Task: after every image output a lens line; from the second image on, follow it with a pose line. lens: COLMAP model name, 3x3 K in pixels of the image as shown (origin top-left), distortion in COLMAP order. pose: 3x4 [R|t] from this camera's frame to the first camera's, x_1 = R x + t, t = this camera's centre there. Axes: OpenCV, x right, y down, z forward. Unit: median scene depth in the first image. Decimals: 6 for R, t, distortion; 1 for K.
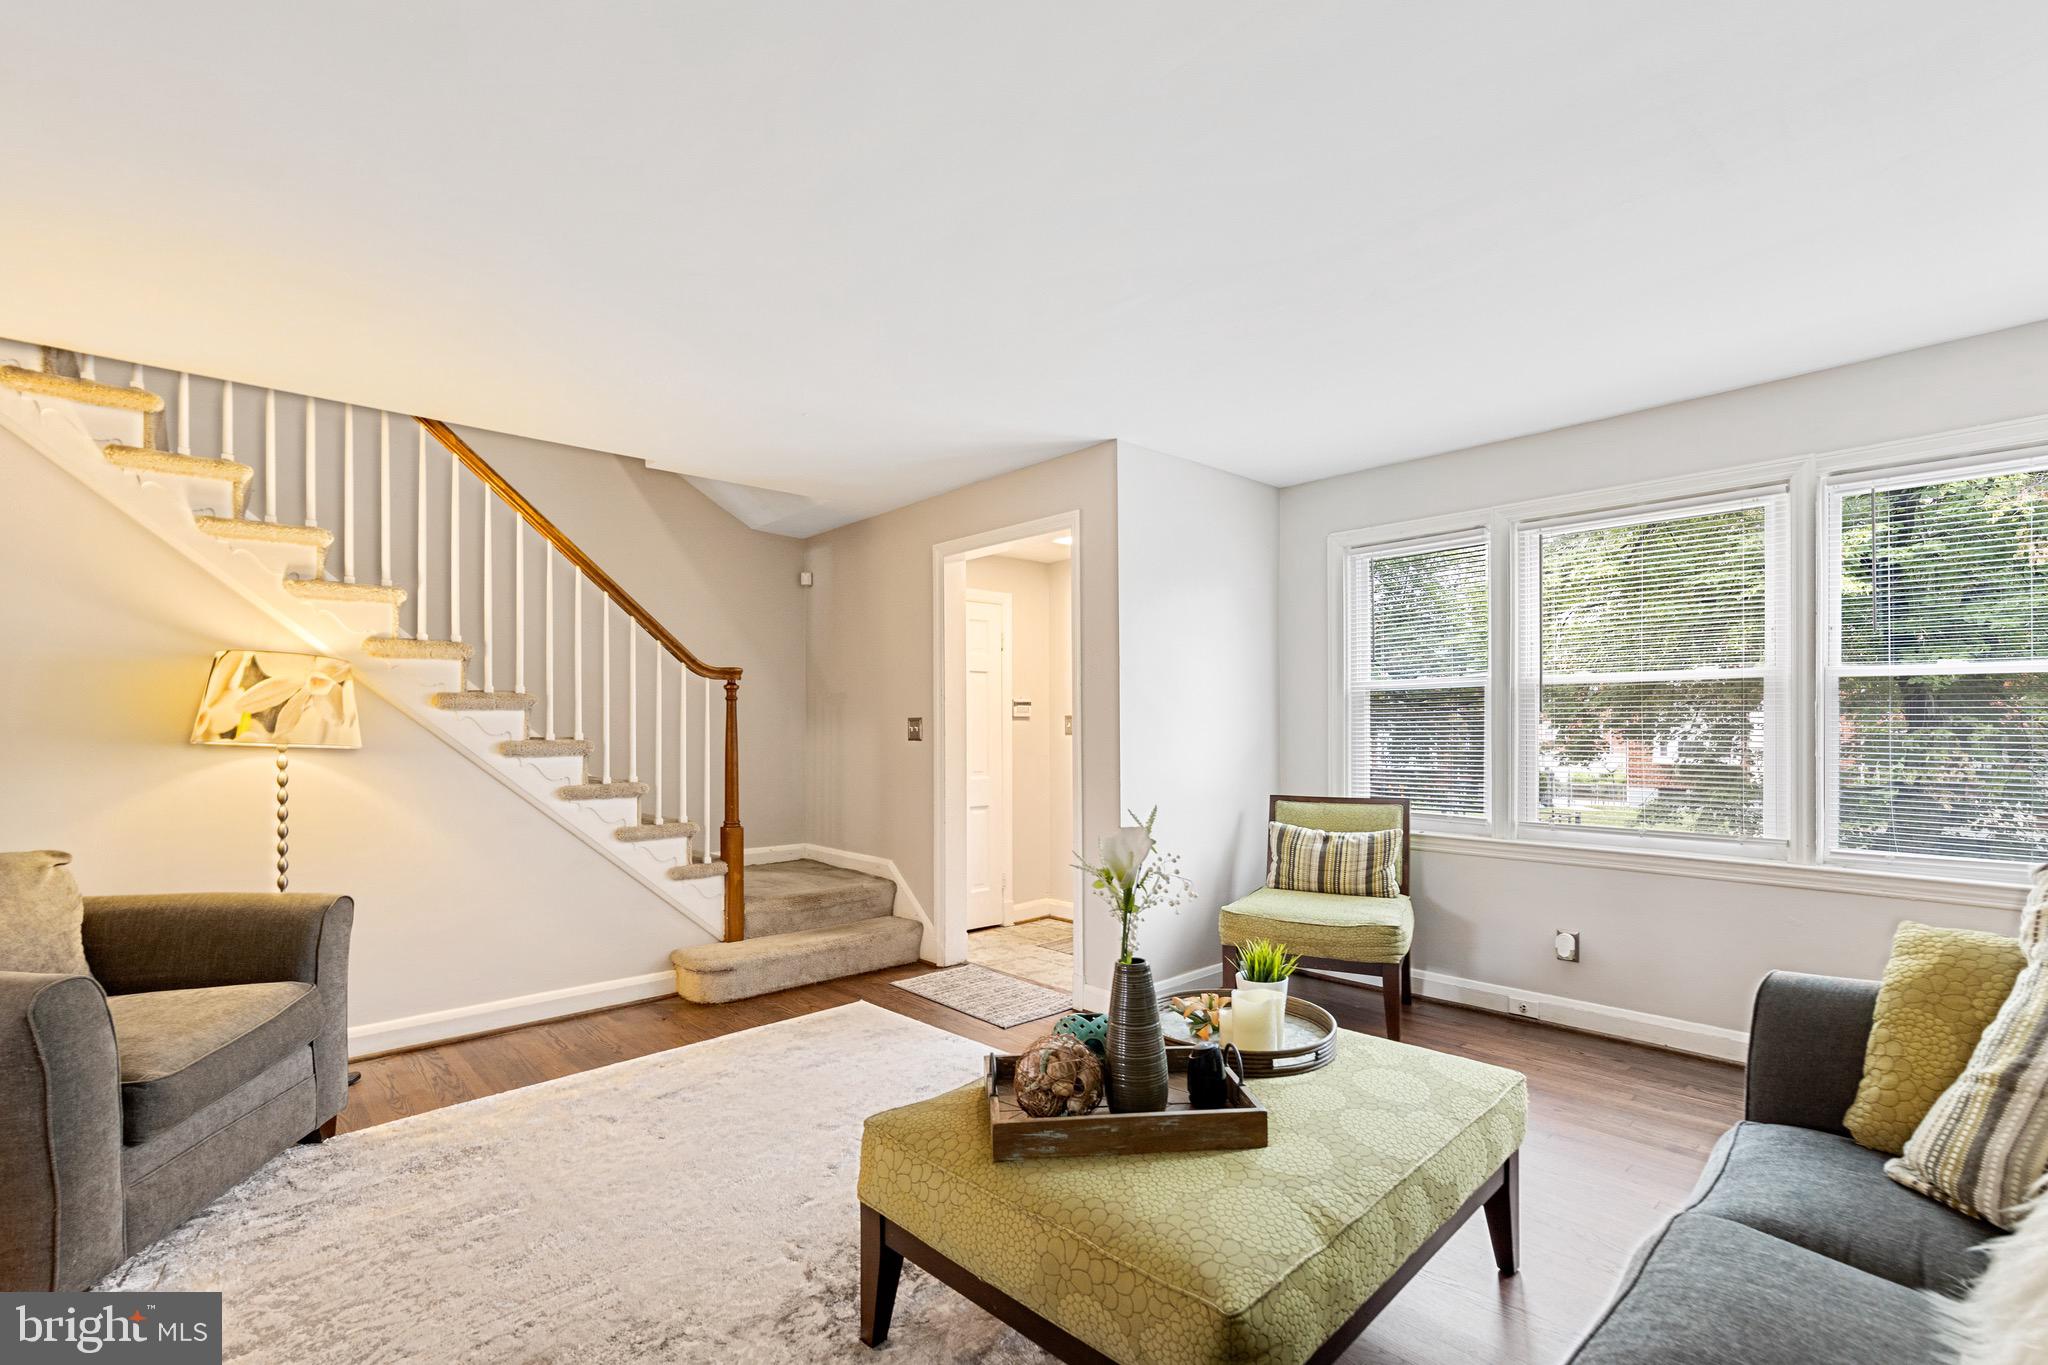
lens RADIAL K [[906.1, 0, 990.9], [0, 906.1, 720.7], [0, 0, 1]] dist [-0.002806, -0.000568]
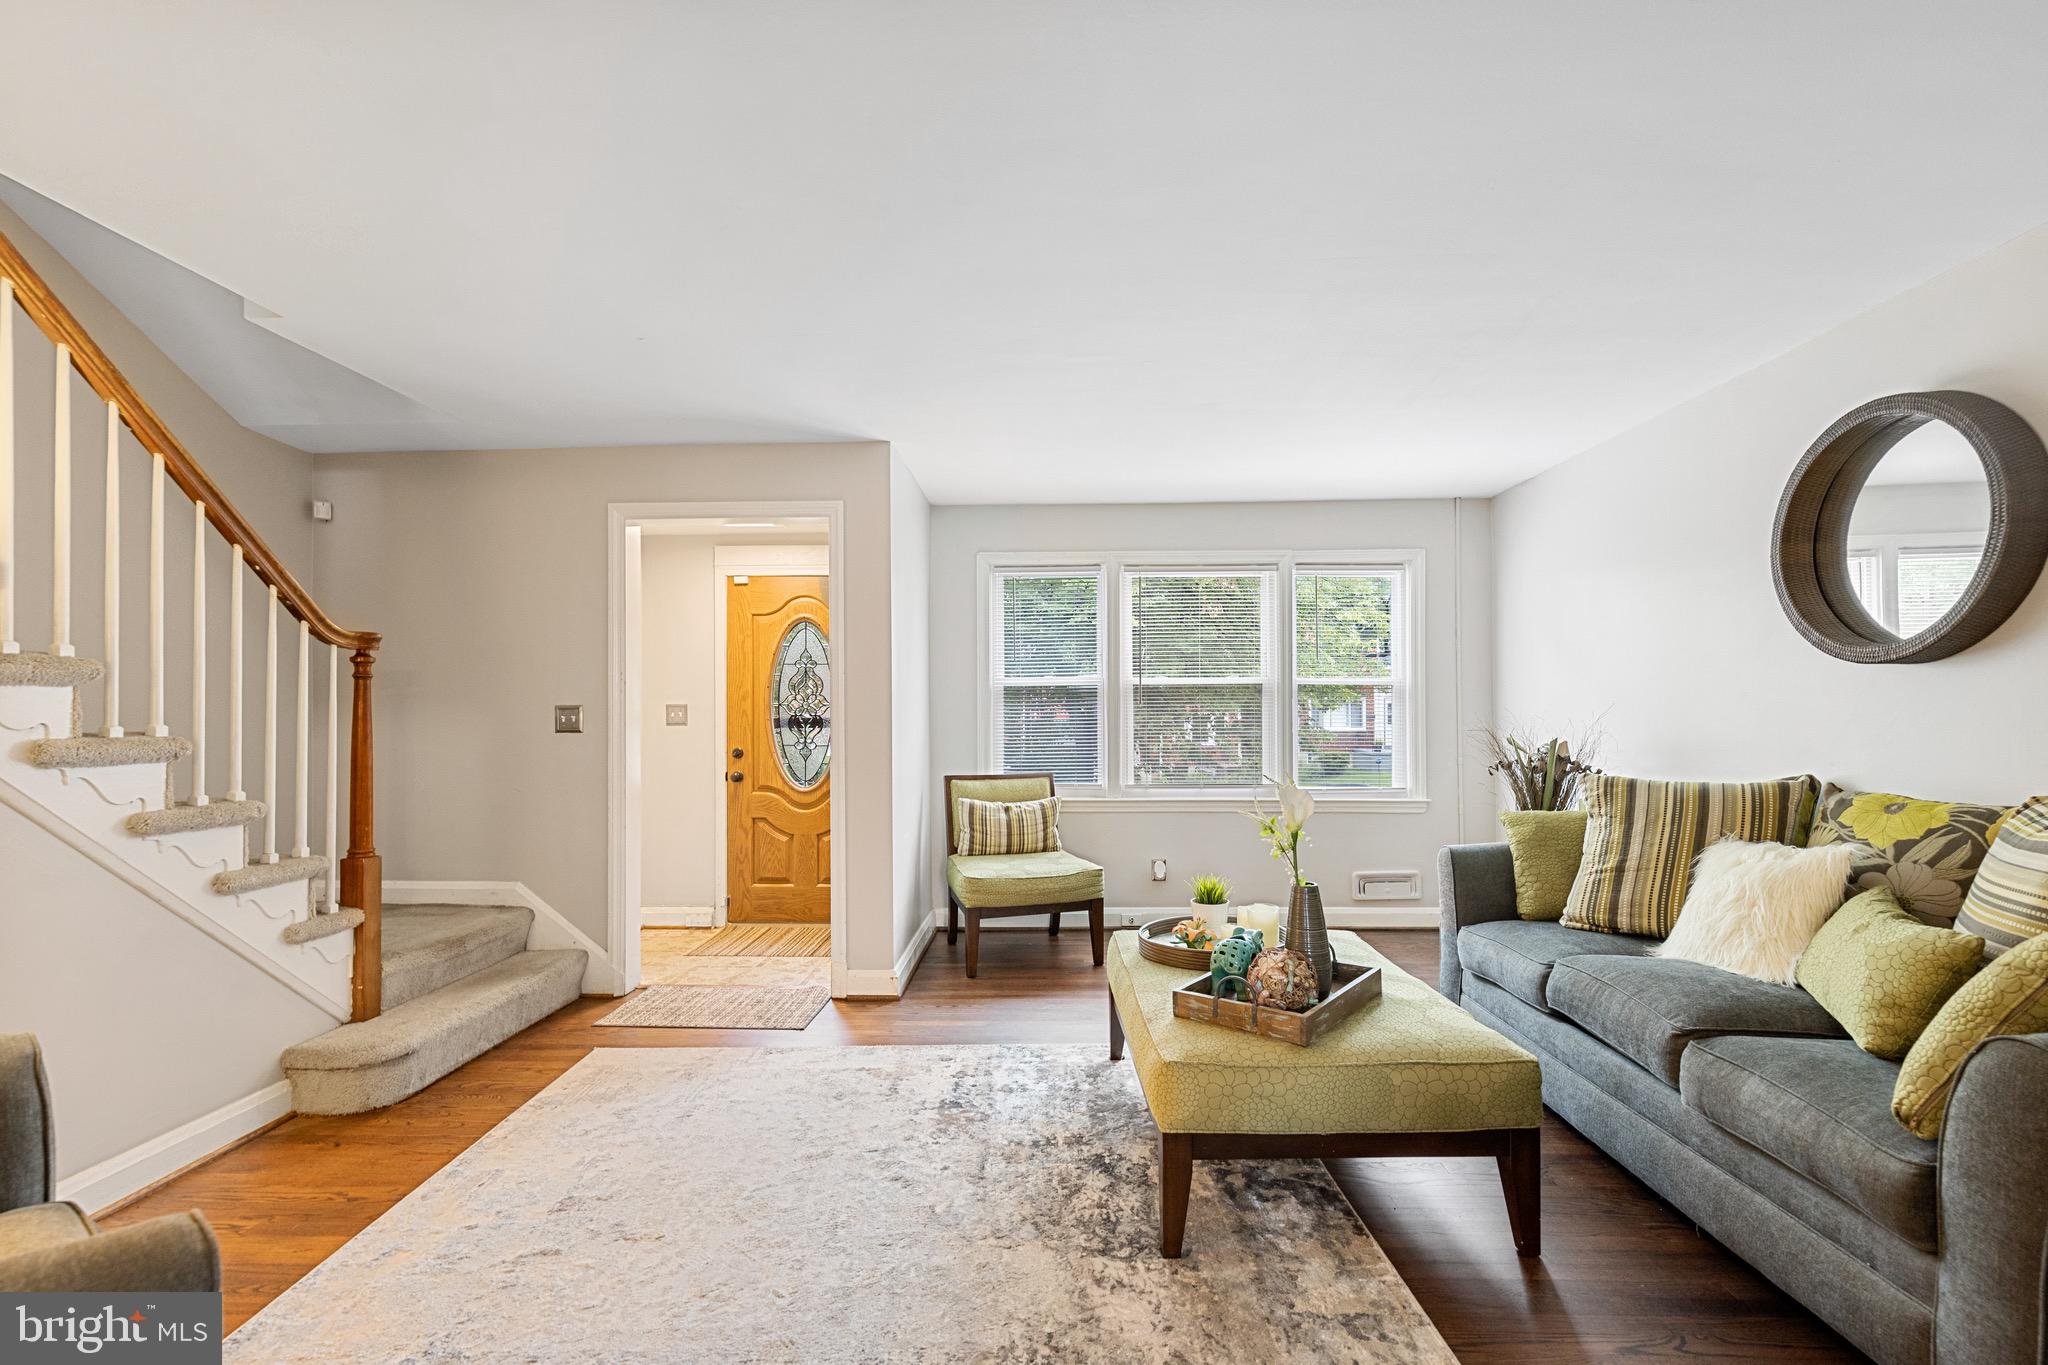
lens RADIAL K [[906.1, 0, 1021.7], [0, 906.1, 704.4], [0, 0, 1]] dist [-0.002806, -0.000568]
pose [[0.696019, 0.008436, 0.717974, -0.454122], [-0.001432, 0.999945, -0.010360, 0.004264], [-0.718022, 0.006183, 0.695993, 0.145136]]
